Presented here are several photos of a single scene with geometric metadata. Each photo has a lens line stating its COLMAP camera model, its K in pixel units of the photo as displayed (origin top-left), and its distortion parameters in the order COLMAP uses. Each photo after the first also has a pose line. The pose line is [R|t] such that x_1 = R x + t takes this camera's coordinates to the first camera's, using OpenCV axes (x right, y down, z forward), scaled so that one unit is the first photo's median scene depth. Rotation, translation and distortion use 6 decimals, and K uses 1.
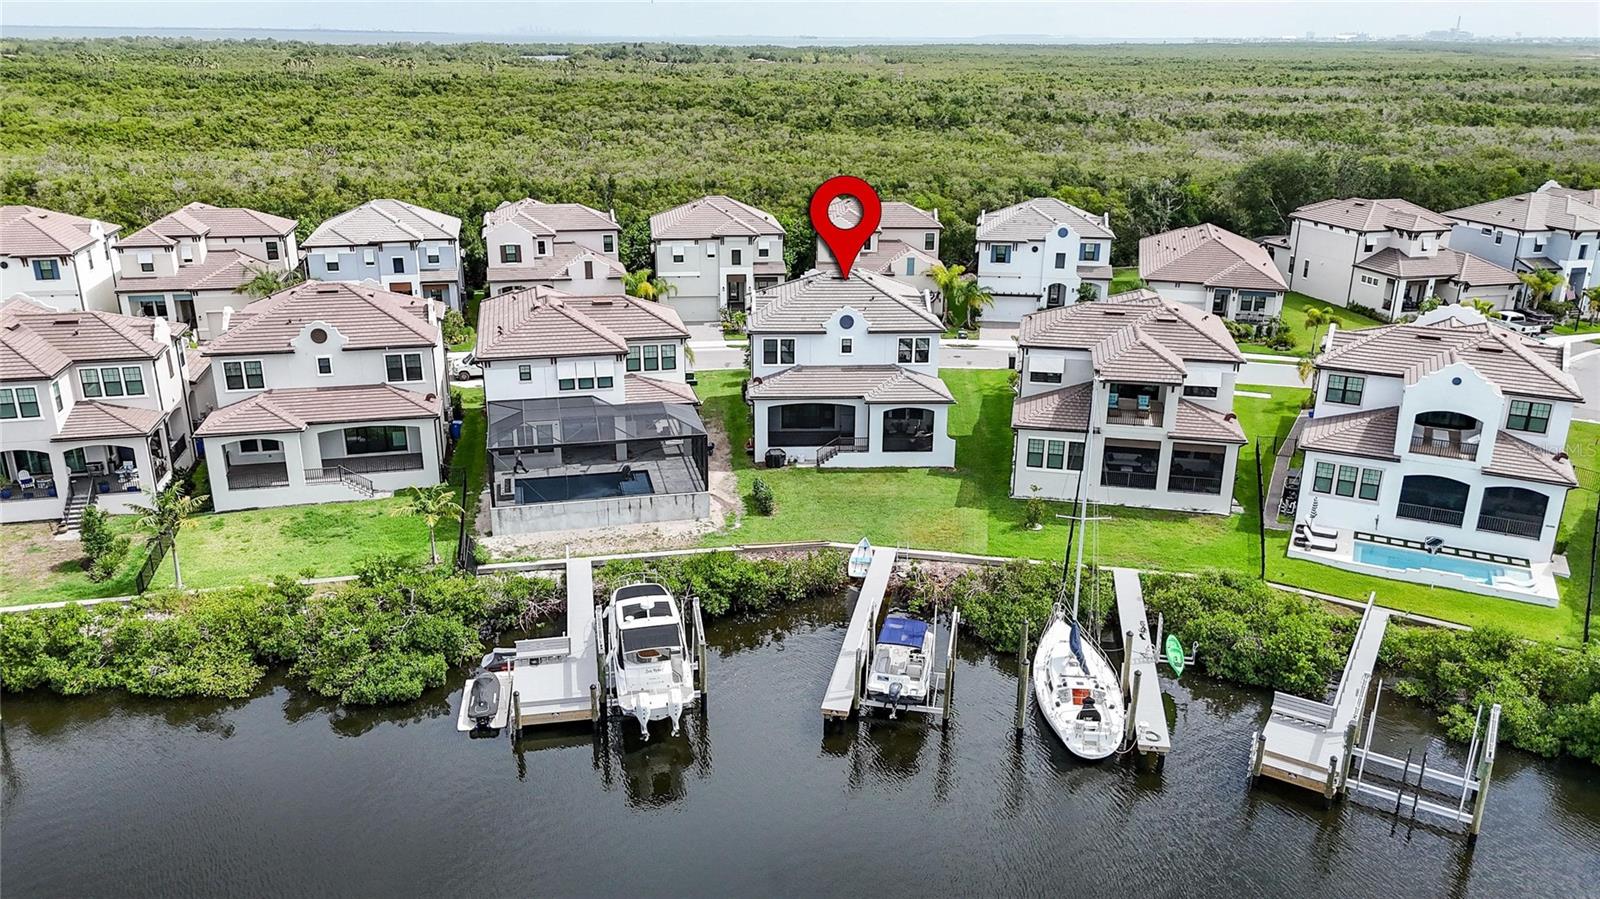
lens RADIAL K [[1170.5, 0, 800.0], [0, 1170.5, 449.5], [0, 0, 1]] dist [0.045099, -0.001723]
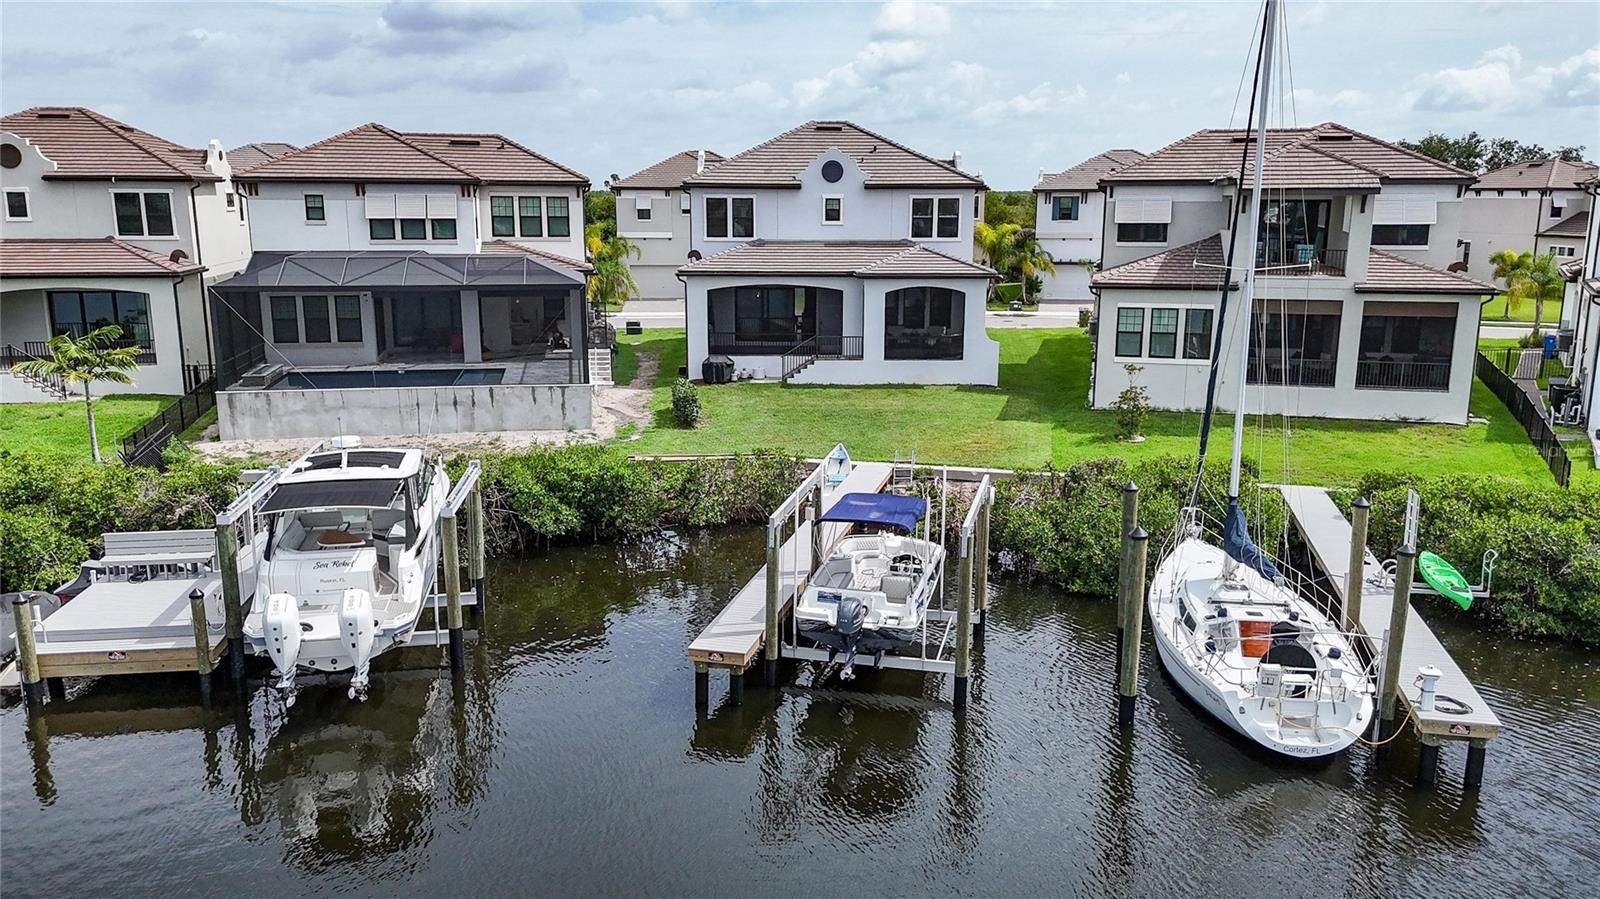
lens RADIAL K [[1223.4, 0, 800.0], [0, 1223.4, 449.5], [0, 0, 1]] dist [0.026597, 0.007310]
pose [[0.998970, 0.006357, -0.044917, 0.060286], [-0.011759, 0.992577, -0.121044, 0.145843], [0.043814, 0.121448, 0.991630, 0.376804]]
